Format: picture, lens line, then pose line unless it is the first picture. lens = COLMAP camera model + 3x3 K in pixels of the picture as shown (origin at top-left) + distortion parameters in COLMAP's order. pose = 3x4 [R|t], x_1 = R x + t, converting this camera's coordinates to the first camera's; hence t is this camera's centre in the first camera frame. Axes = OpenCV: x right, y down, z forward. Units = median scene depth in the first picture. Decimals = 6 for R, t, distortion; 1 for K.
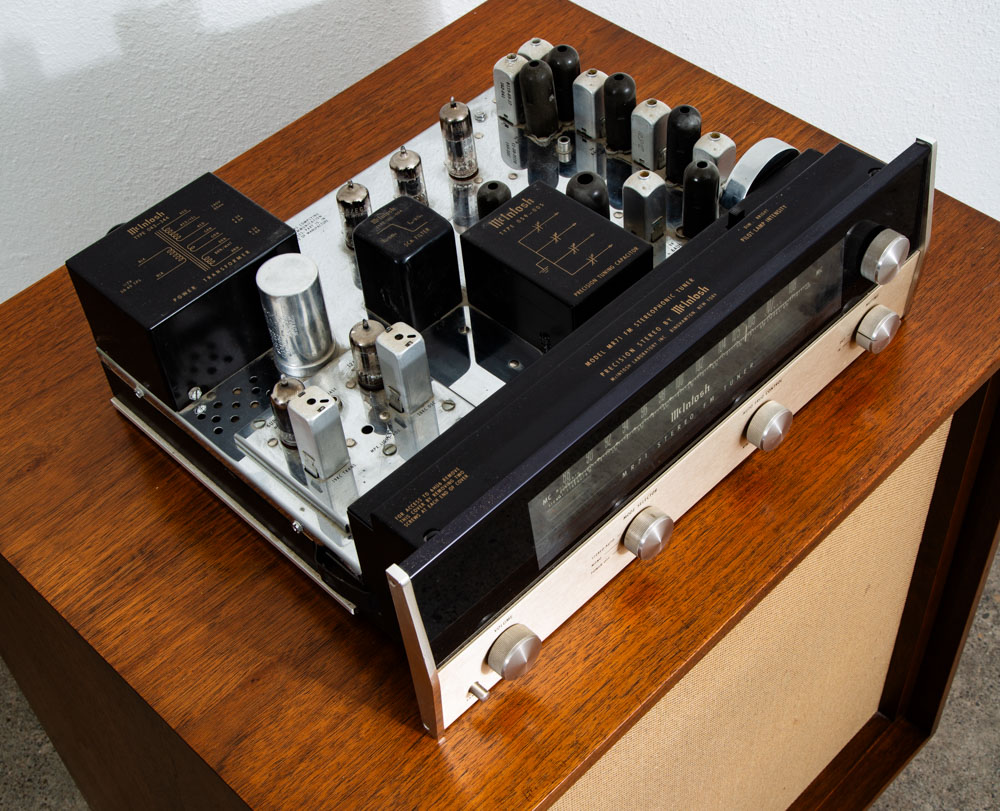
lens RADIAL K [[1479.7, 0, 495.9], [0, 1479.7, 416.4], [0, 0, 1]] dist [-0.009469, 0.000000]
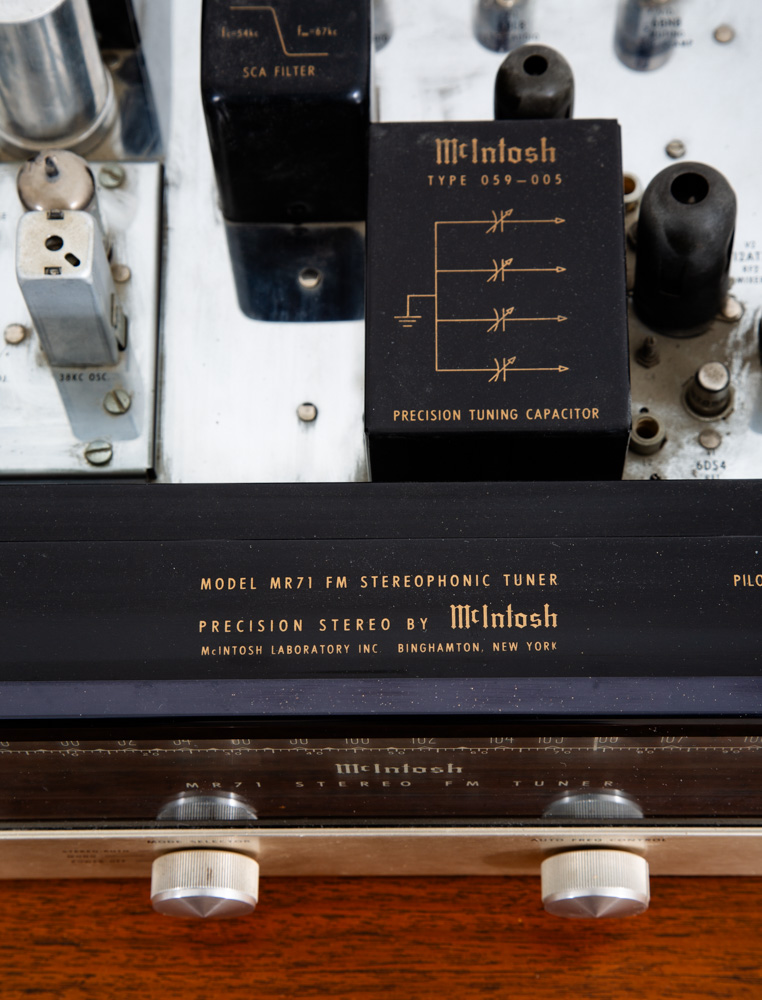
lens RADIAL K [[2232.2, 0, 382.3], [0, 2232.2, 568.5], [0, 0, 1]] dist [0.206560, 0.000000]
pose [[0.710060, 0.671422, -0.212150, 0.225182], [-0.544805, 0.714732, 0.438573, -0.342493], [0.446098, -0.195832, 0.873296, 0.386142]]
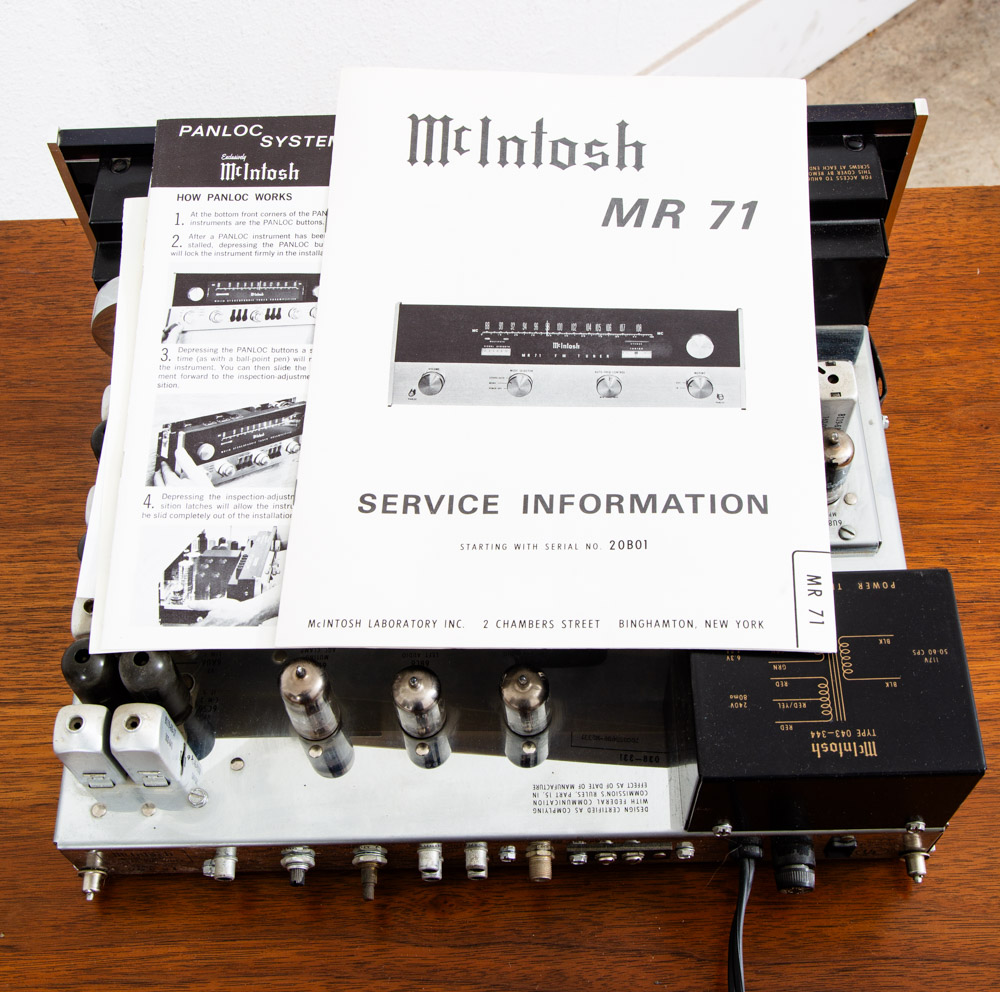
lens RADIAL K [[1499.4, 0, 500.6], [0, 1499.4, 494.4], [0, 0, 1]] dist [-0.037521, 0.000000]
pose [[-0.717666, -0.549673, 0.427569, -0.359640], [0.579879, -0.131714, 0.803985, -0.746855], [-0.385612, 0.824931, 0.413270, 0.733327]]
